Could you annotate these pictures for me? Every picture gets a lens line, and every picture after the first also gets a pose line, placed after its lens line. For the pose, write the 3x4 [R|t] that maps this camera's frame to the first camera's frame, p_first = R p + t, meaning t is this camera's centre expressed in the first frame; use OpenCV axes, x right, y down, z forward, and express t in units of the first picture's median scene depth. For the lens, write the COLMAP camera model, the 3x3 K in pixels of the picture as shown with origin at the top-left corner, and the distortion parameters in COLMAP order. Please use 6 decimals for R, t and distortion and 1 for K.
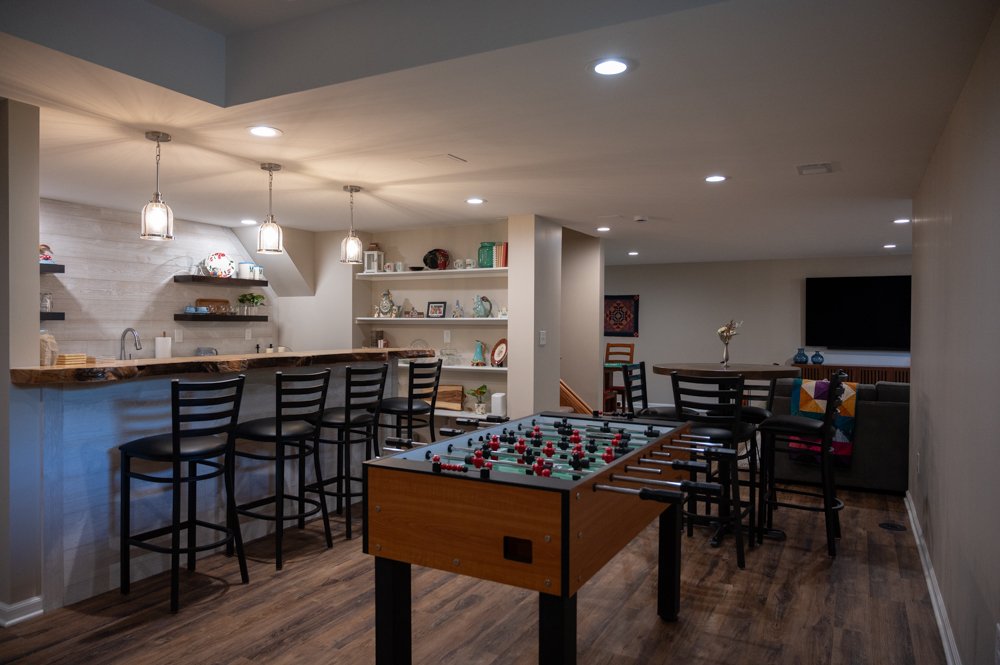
lens RADIAL K [[688.8, 0, 497.6], [0, 688.8, 328.3], [0, 0, 1]] dist [0.001030, 0.010304]
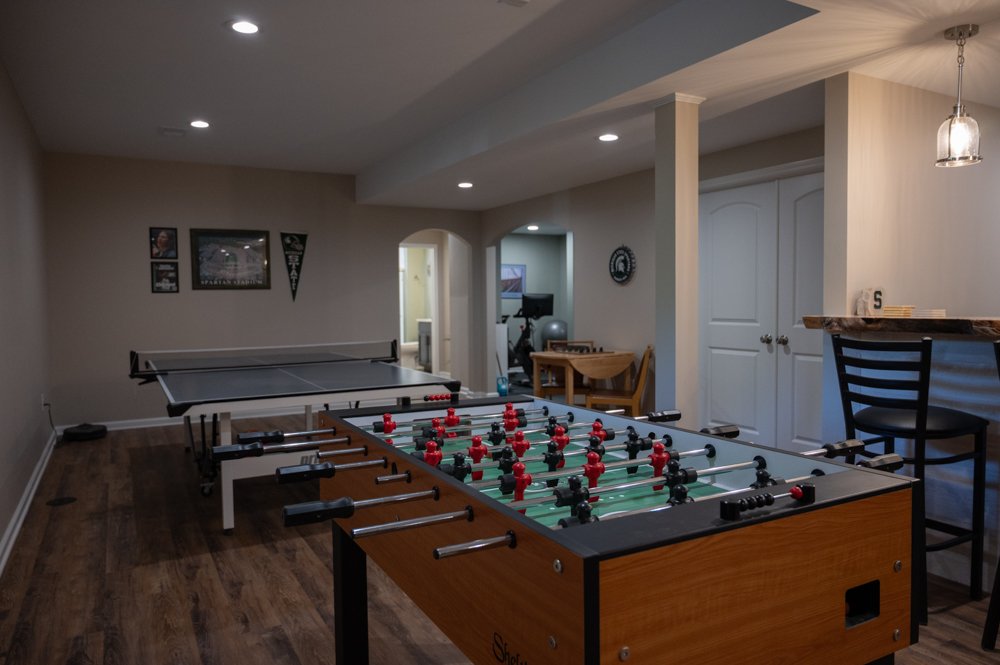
lens RADIAL K [[688.8, 0, 490.4], [0, 688.8, 333.3], [0, 0, 1]] dist [0.001030, 0.010304]
pose [[-0.553604, 0.039672, -0.831835, 0.271388], [-0.000200, 0.998858, 0.047771, 0.015548], [0.832780, 0.026612, -0.552964, 0.565714]]
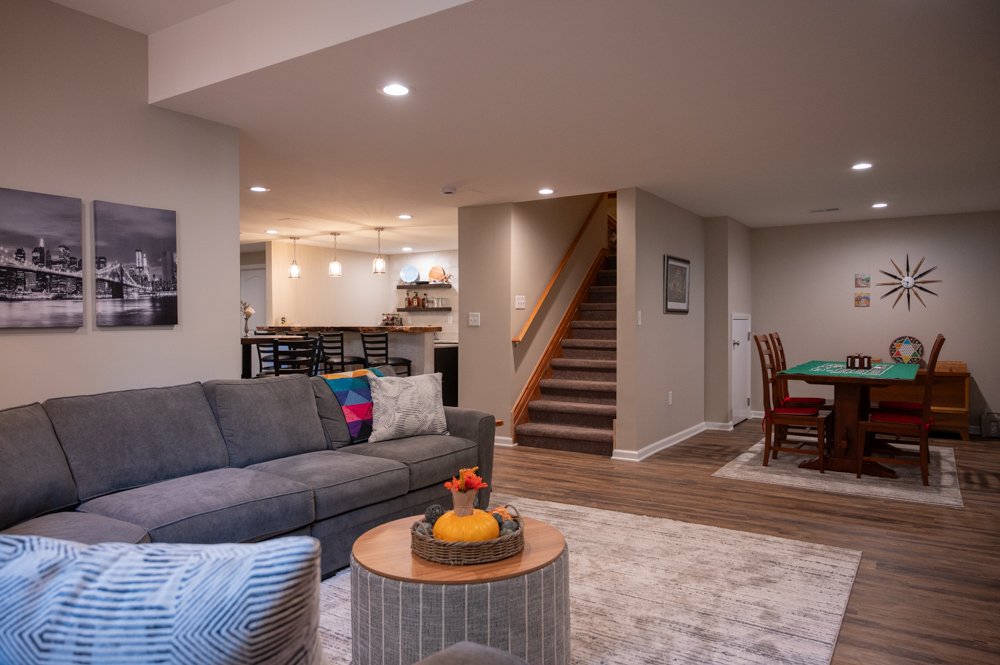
lens RADIAL K [[688.8, 0, 498.1], [0, 688.8, 327.4], [0, 0, 1]] dist [0.001030, 0.010304]
pose [[-0.103778, 0.004481, -0.994590, 1.091682], [-0.004261, 0.999979, 0.004950, 0.020247], [0.994591, 0.004752, -0.103757, 1.125167]]
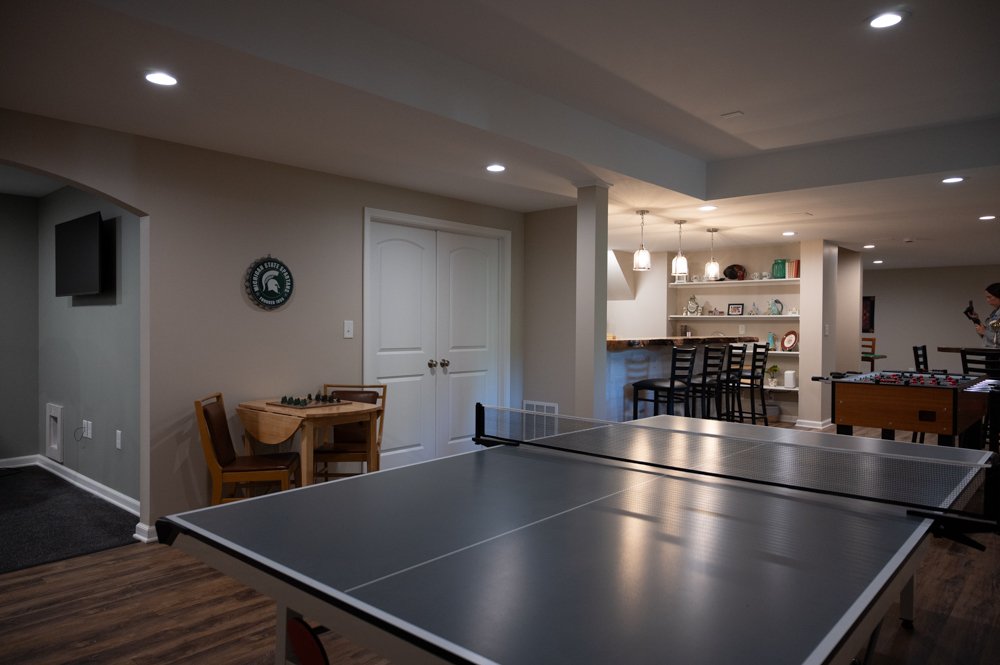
lens RADIAL K [[688.8, 0, 494.4], [0, 688.8, 337.6], [0, 0, 1]] dist [0.001030, 0.010304]
pose [[0.972982, 0.005374, -0.230819, -0.250867], [-0.002471, 0.999914, 0.012866, 0.012897], [0.230869, -0.011948, 0.972912, -0.458247]]
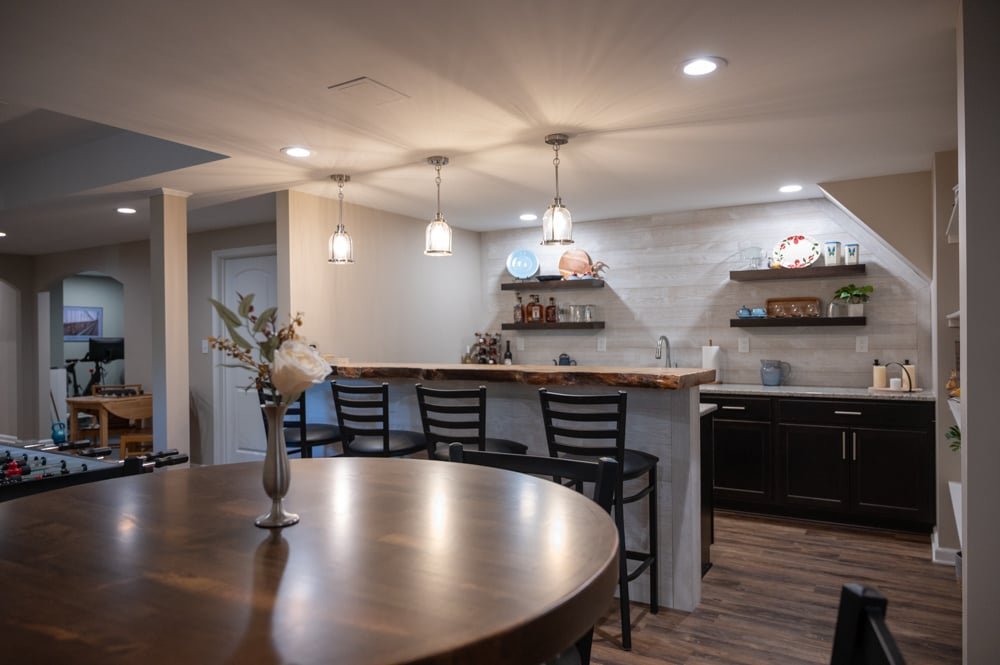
lens RADIAL K [[688.8, 0, 503.8], [0, 688.8, 337.0], [0, 0, 1]] dist [0.001030, 0.010304]
pose [[-0.073651, 0.002707, -0.997280, 0.392071], [0.001378, 0.999996, 0.002613, -0.001256], [0.997283, -0.001182, -0.073655, 0.773733]]
